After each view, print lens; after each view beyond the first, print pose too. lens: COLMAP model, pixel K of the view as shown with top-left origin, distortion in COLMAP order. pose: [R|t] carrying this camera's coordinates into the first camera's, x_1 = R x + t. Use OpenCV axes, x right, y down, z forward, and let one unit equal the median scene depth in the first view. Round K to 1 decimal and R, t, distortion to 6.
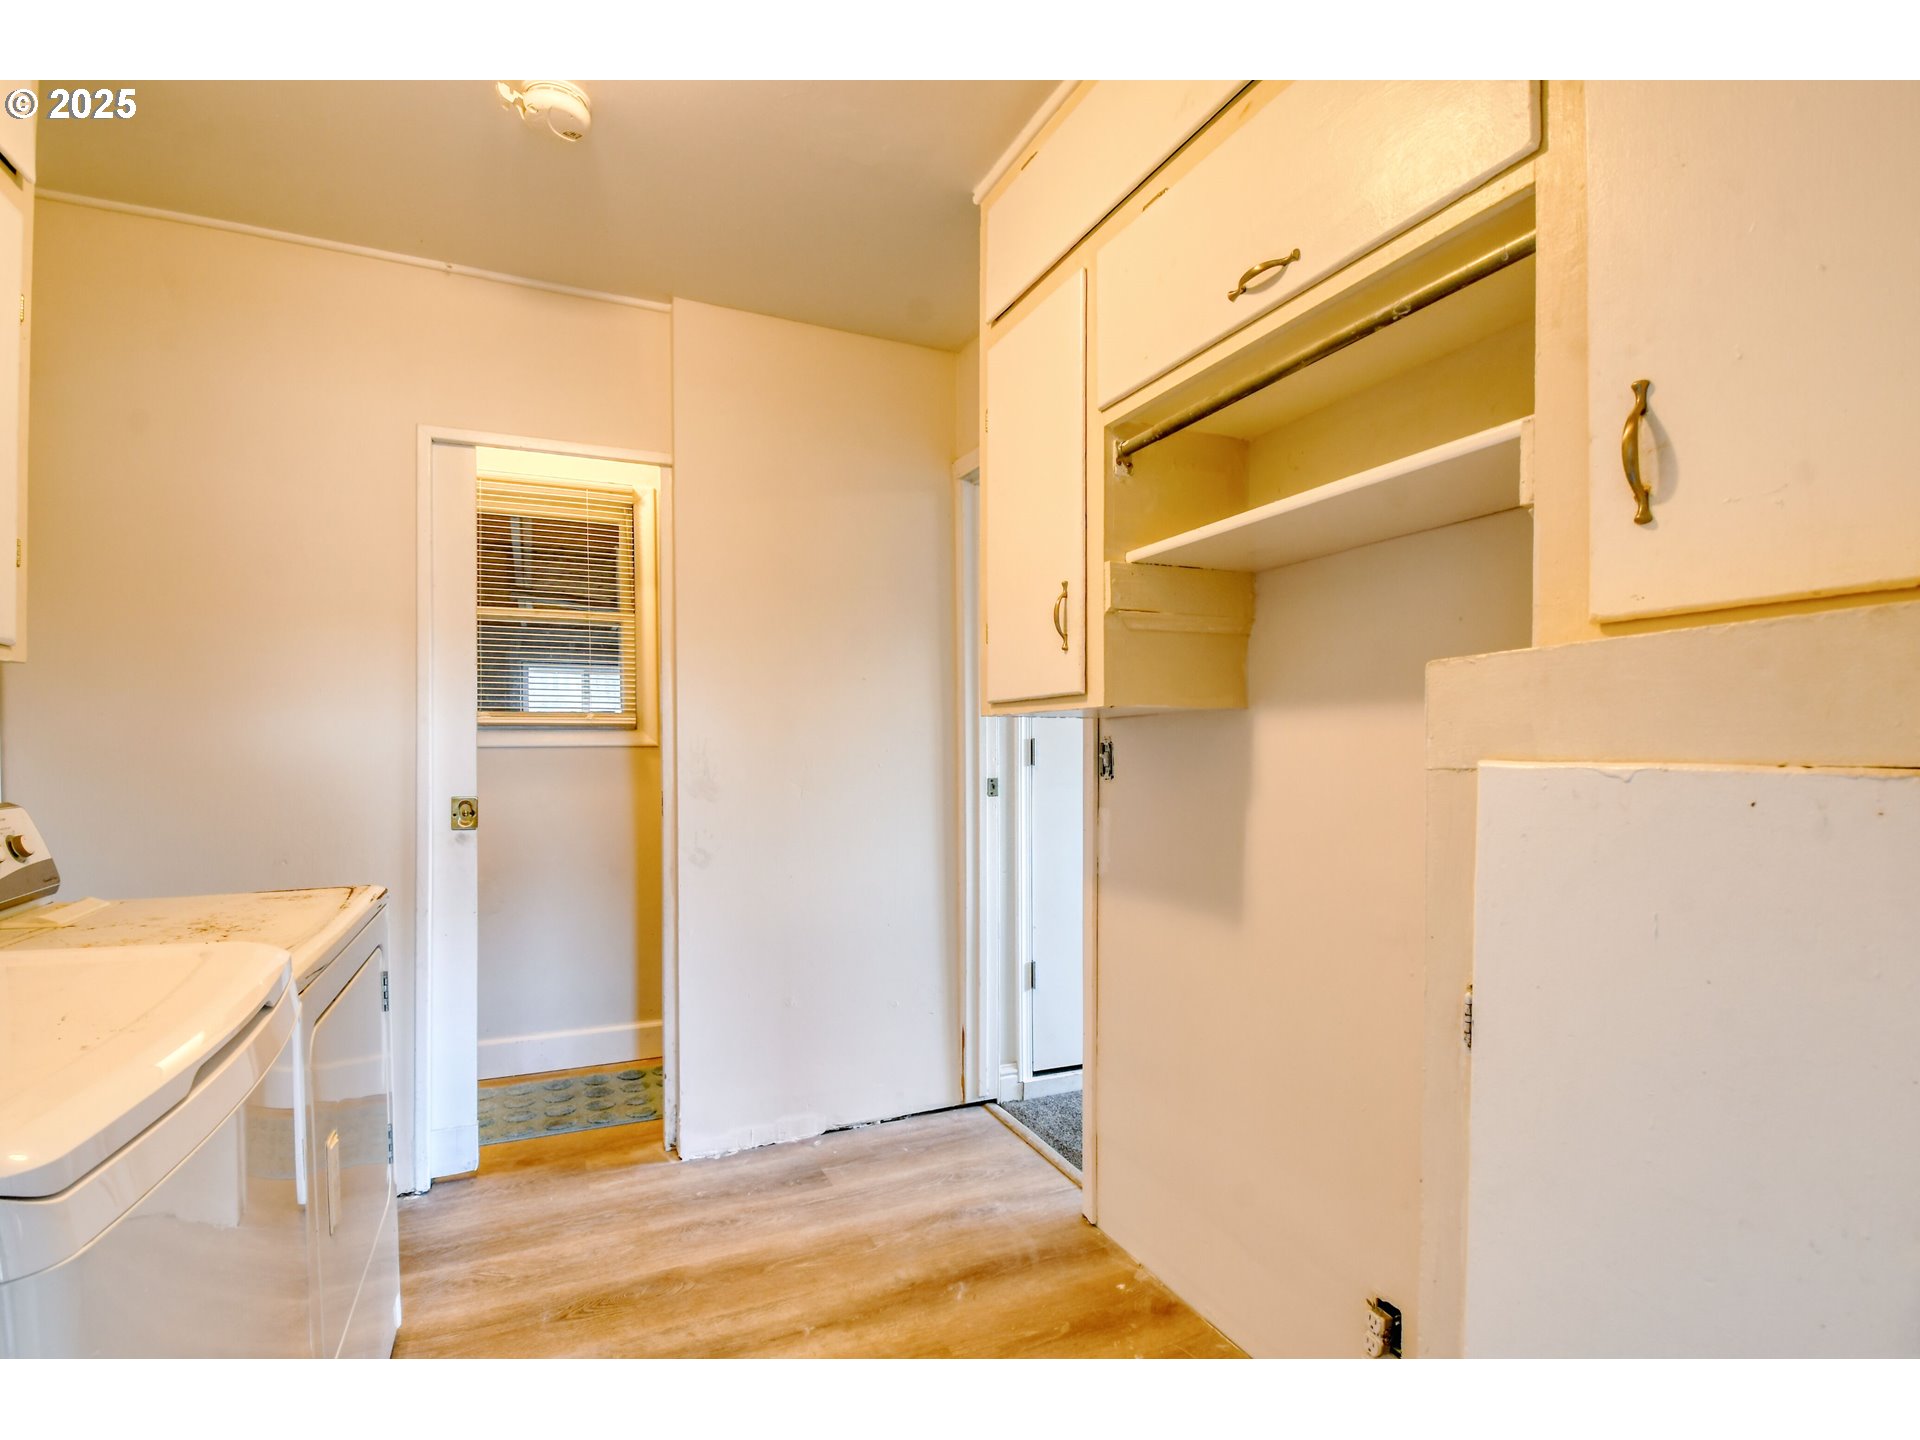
lens RADIAL K [[933.7, 0, 964.6], [0, 933.7, 759.4], [0, 0, 1]] dist [0.000077, -0.018832]
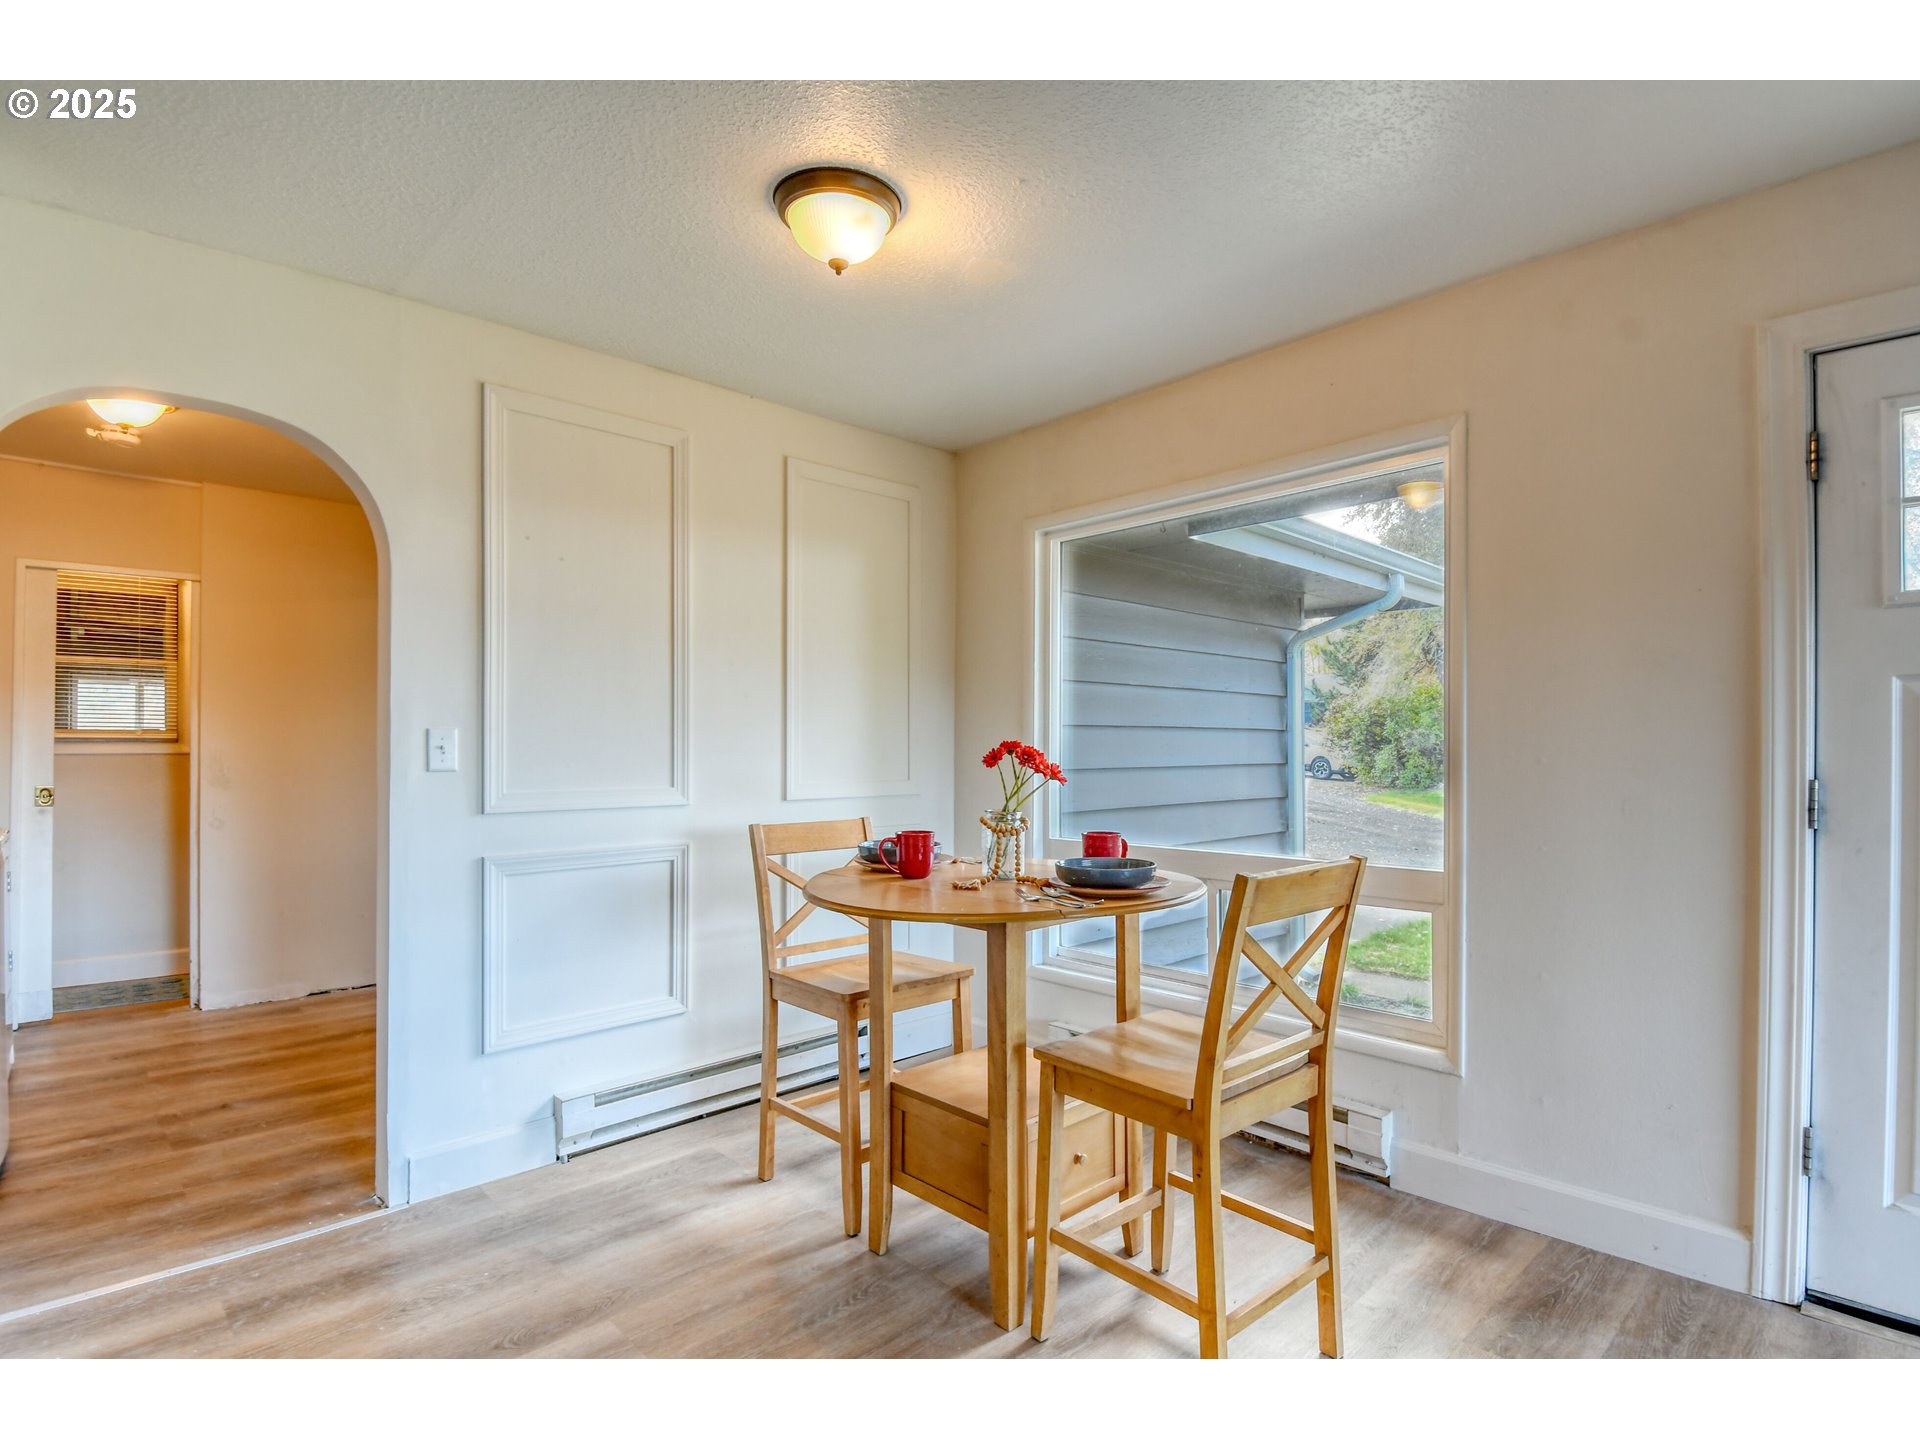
lens RADIAL K [[933.7, 0, 964.6], [0, 933.7, 759.4], [0, 0, 1]] dist [0.000077, -0.018832]
pose [[0.942470, 0.009125, 0.334166, 0.394220], [-0.006560, 0.999940, -0.008801, -0.001514], [-0.334226, 0.006103, 0.942473, -0.932688]]
